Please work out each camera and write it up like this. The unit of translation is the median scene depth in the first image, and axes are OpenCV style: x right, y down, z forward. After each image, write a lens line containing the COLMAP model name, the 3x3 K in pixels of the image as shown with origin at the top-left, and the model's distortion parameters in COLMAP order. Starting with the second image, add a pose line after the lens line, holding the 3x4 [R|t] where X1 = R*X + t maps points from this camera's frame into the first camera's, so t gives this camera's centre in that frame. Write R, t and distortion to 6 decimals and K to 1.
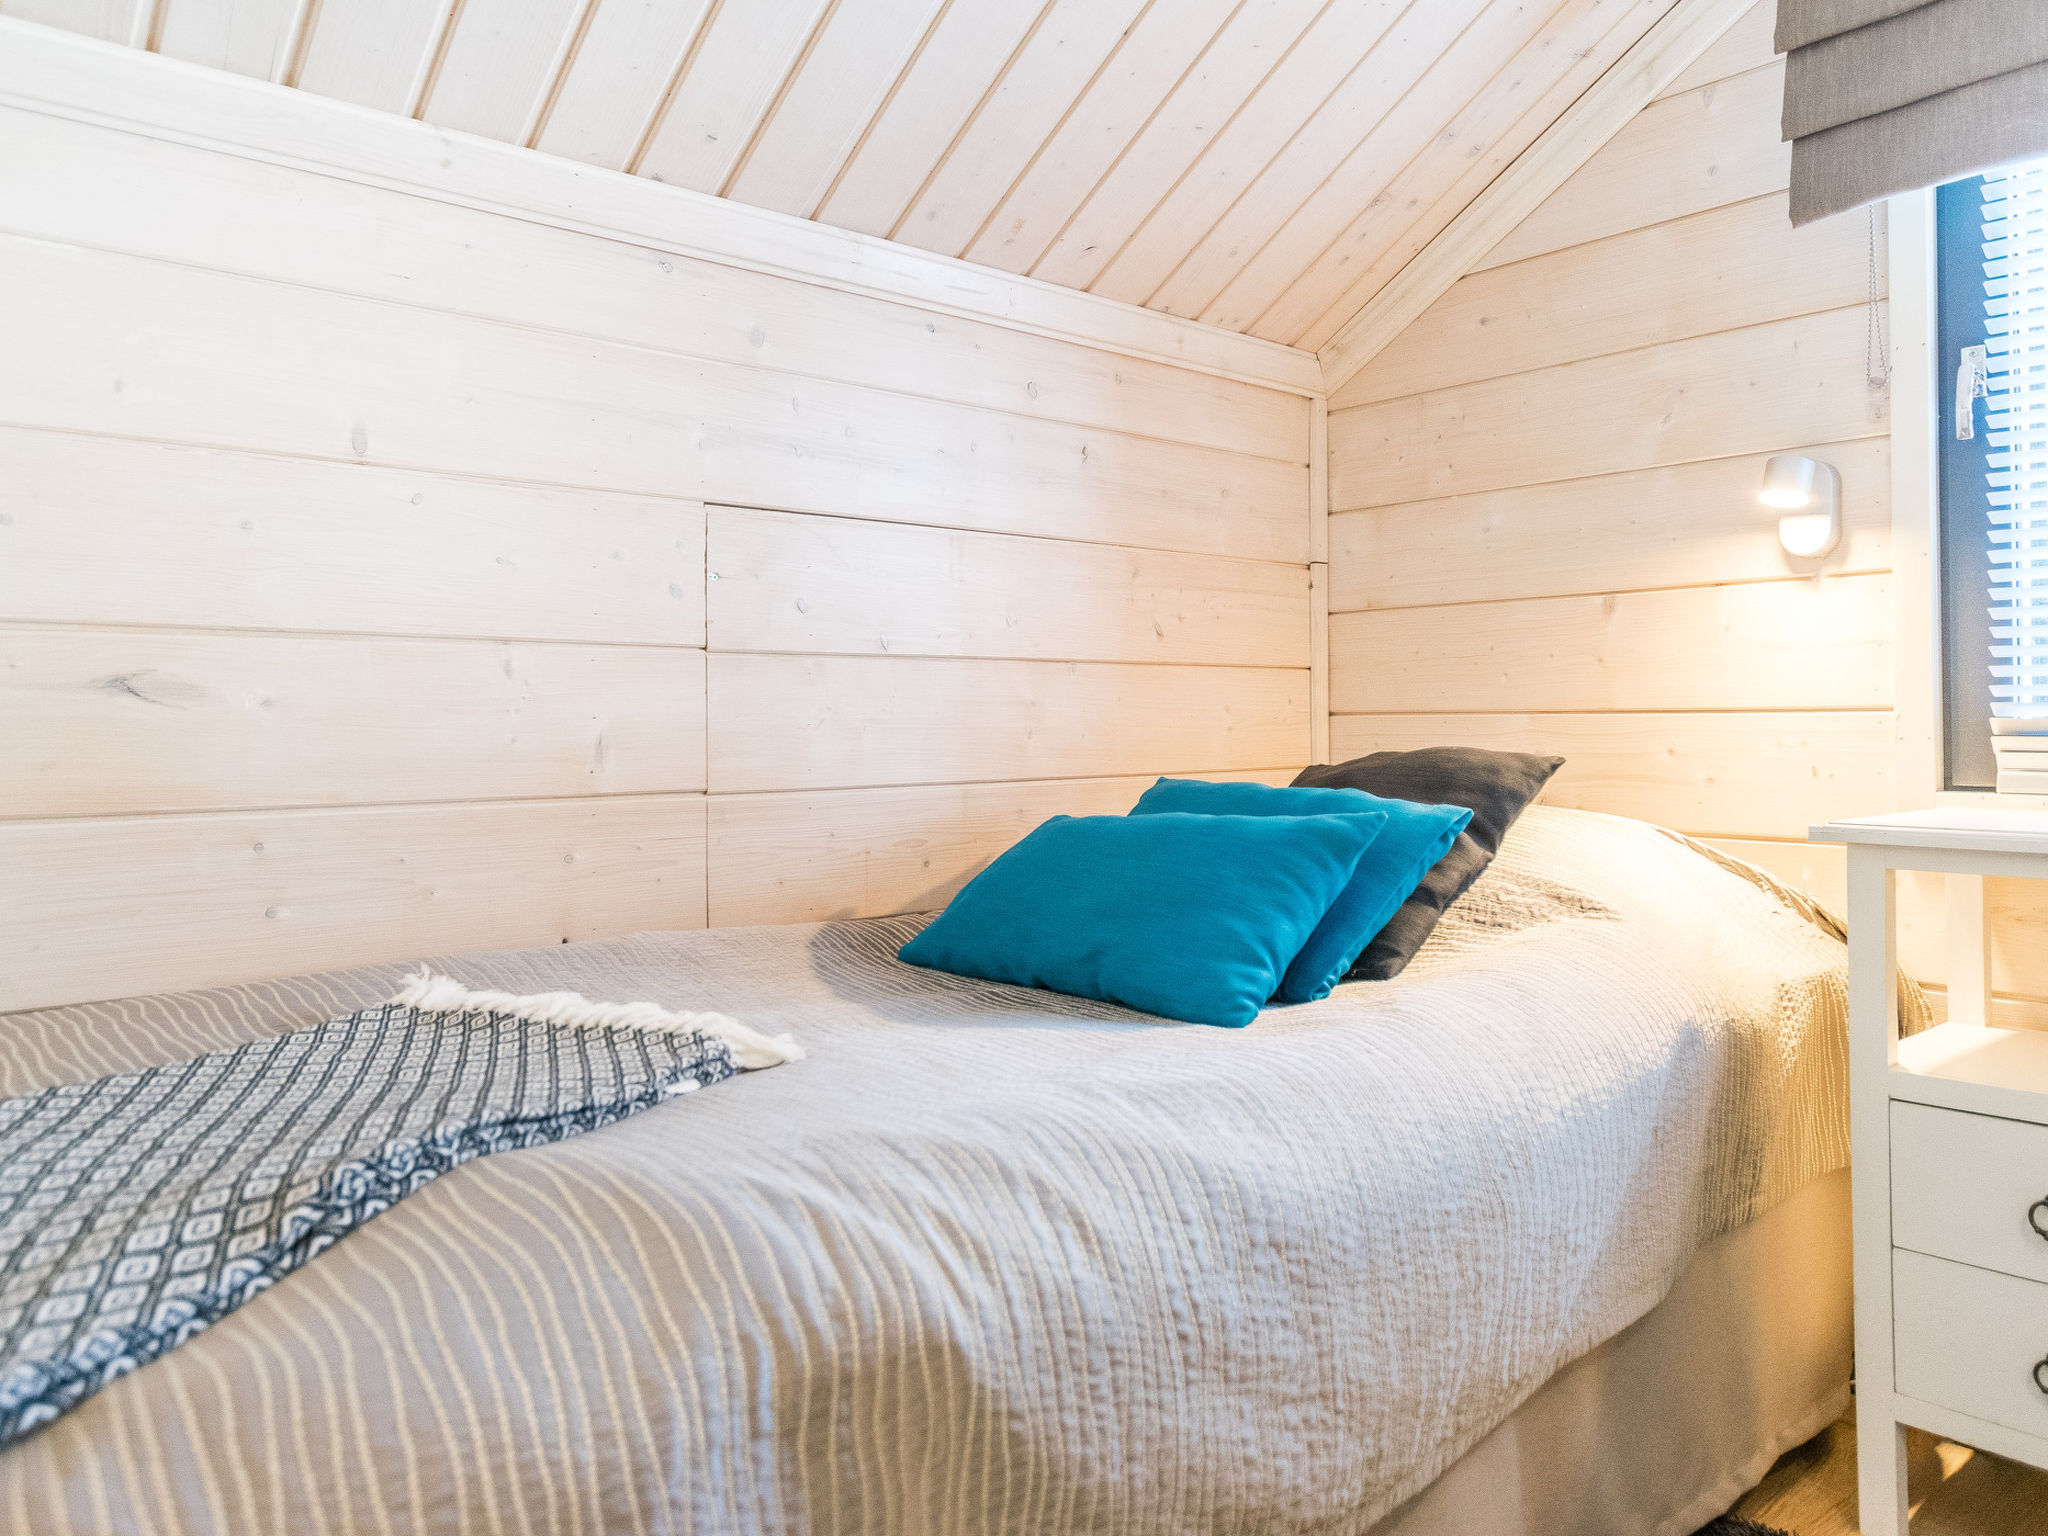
lens RADIAL K [[1407.3, 0, 1021.2], [0, 1407.3, 713.7], [0, 0, 1]] dist [0.001248, -0.004776]
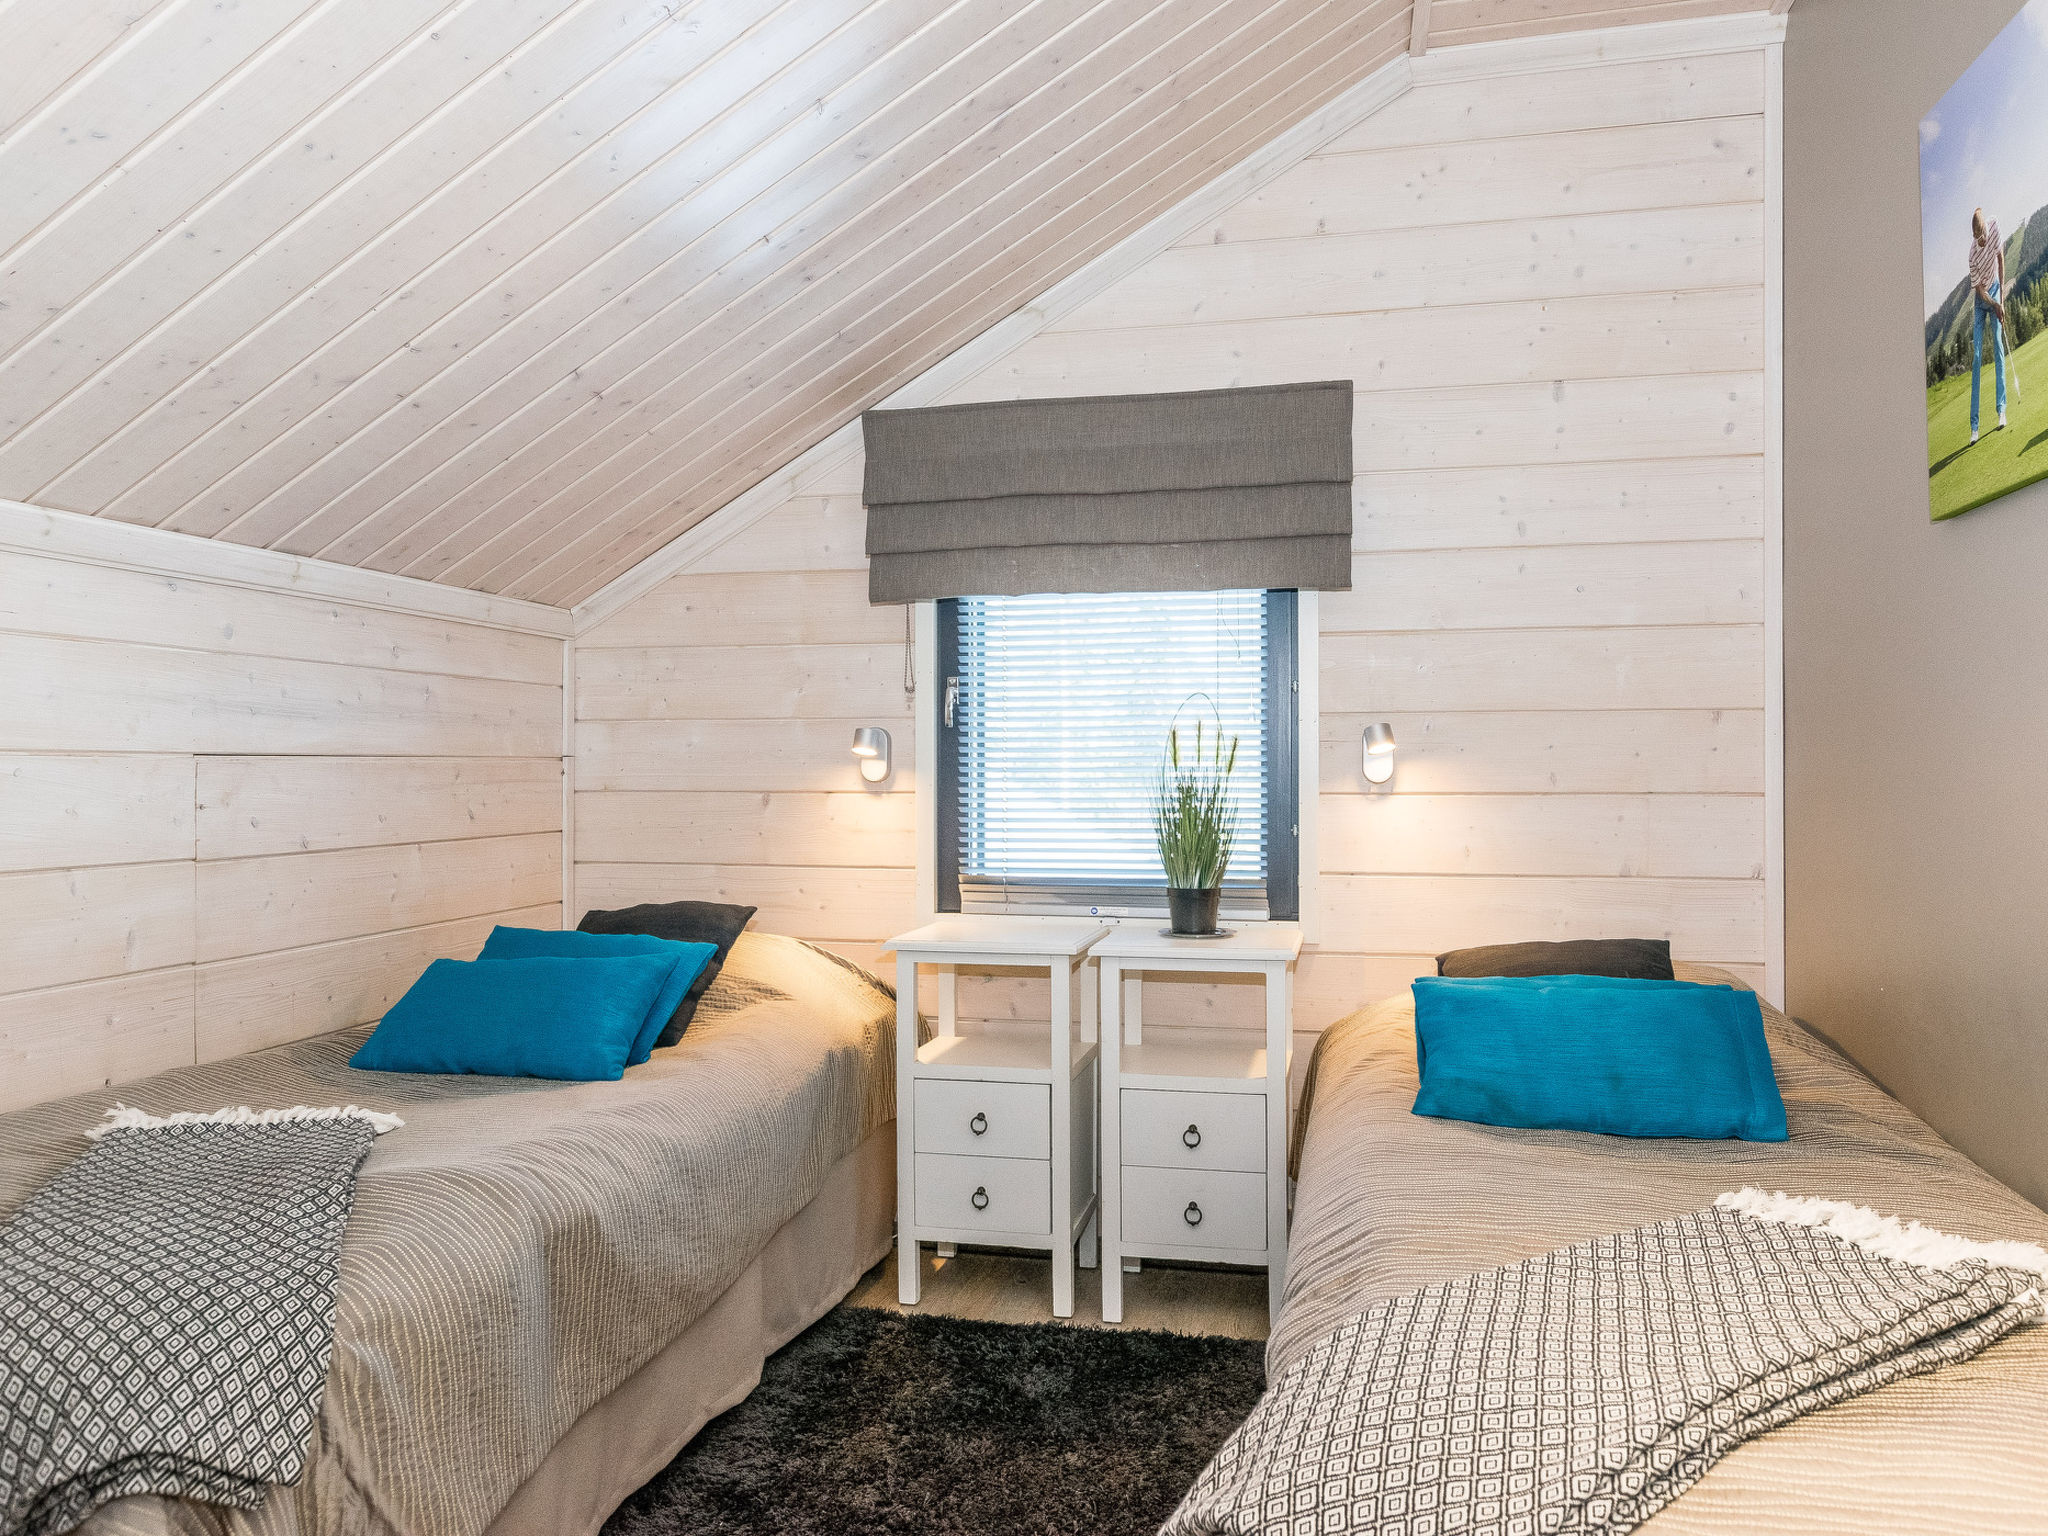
lens RADIAL K [[1445.0, 0, 1024.0], [0, 1445.0, 768.0], [0, 0, 1]] dist [0.000863, 0.002510]
pose [[0.798916, 0.007864, 0.601391, -0.430764], [-0.009874, 0.999951, 0.000041, -0.145580], [-0.601361, -0.005971, 0.798955, -0.634181]]
